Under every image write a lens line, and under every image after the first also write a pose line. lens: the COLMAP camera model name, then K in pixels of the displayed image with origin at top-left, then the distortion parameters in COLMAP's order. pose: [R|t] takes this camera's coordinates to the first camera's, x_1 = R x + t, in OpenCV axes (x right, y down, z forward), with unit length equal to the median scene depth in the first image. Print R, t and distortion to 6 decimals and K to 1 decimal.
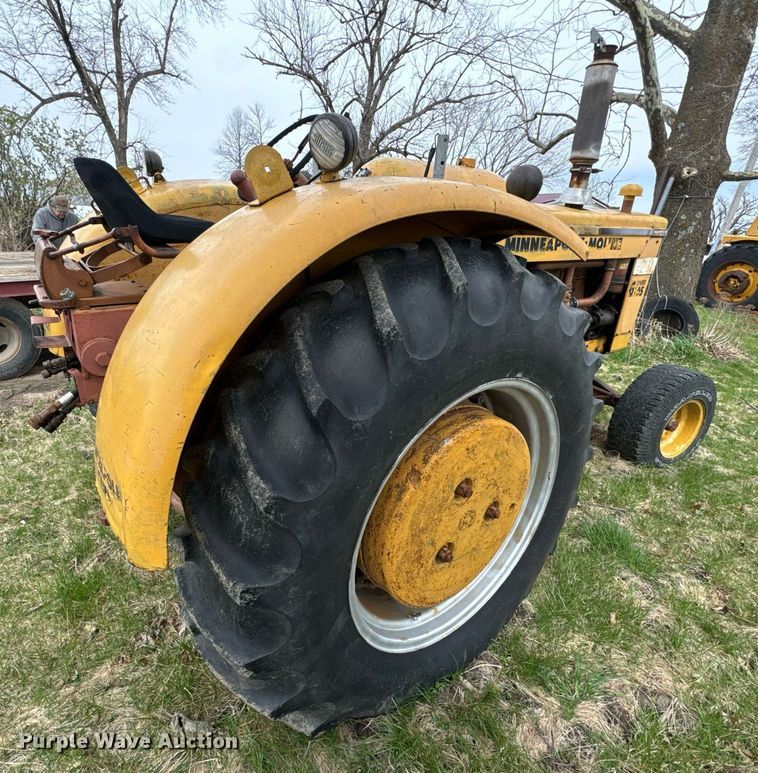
lens RADIAL K [[450.1, 0, 338.3], [0, 450.1, 373.3], [0, 0, 1]] dist [-0.002050, -0.001396]
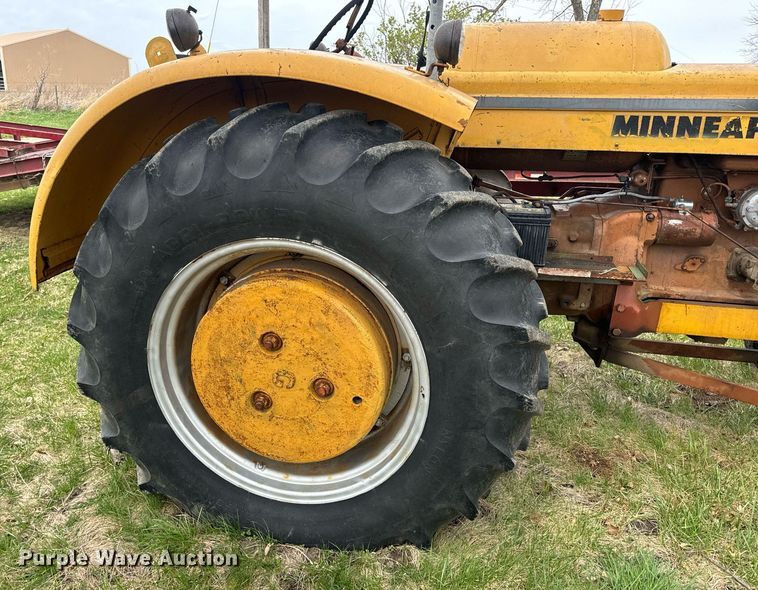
lens RADIAL K [[557.9, 0, 356.6], [0, 557.9, 296.4], [0, 0, 1]] dist [0.100702, -0.114054]
pose [[0.689039, 0.213280, -0.692630, 0.640910], [-0.231951, 0.970344, 0.068047, 0.007848], [0.686603, 0.113769, 0.718076, 0.088923]]
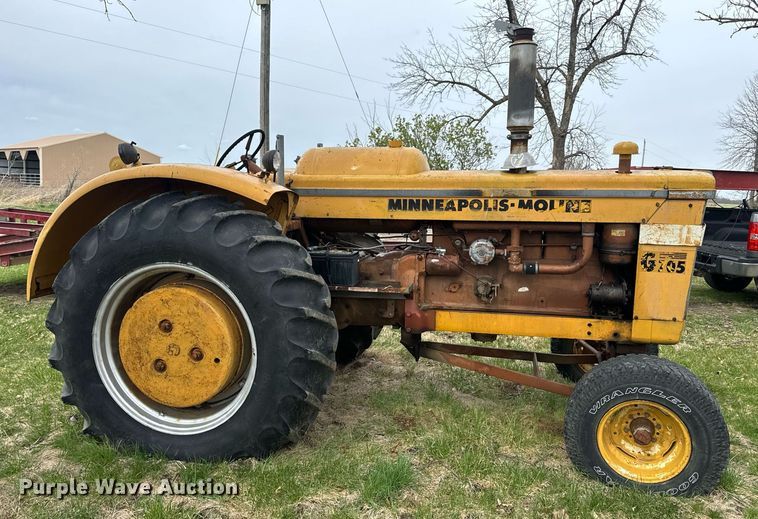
lens RADIAL K [[552.5, 0, 395.9], [0, 552.5, 259.7], [0, 0, 1]] dist [0.098223, -0.153370]
pose [[0.714813, 0.054792, -0.697165, 1.200742], [-0.218472, 0.964525, -0.148198, 0.065432], [0.664313, 0.258244, 0.701426, -0.005098]]
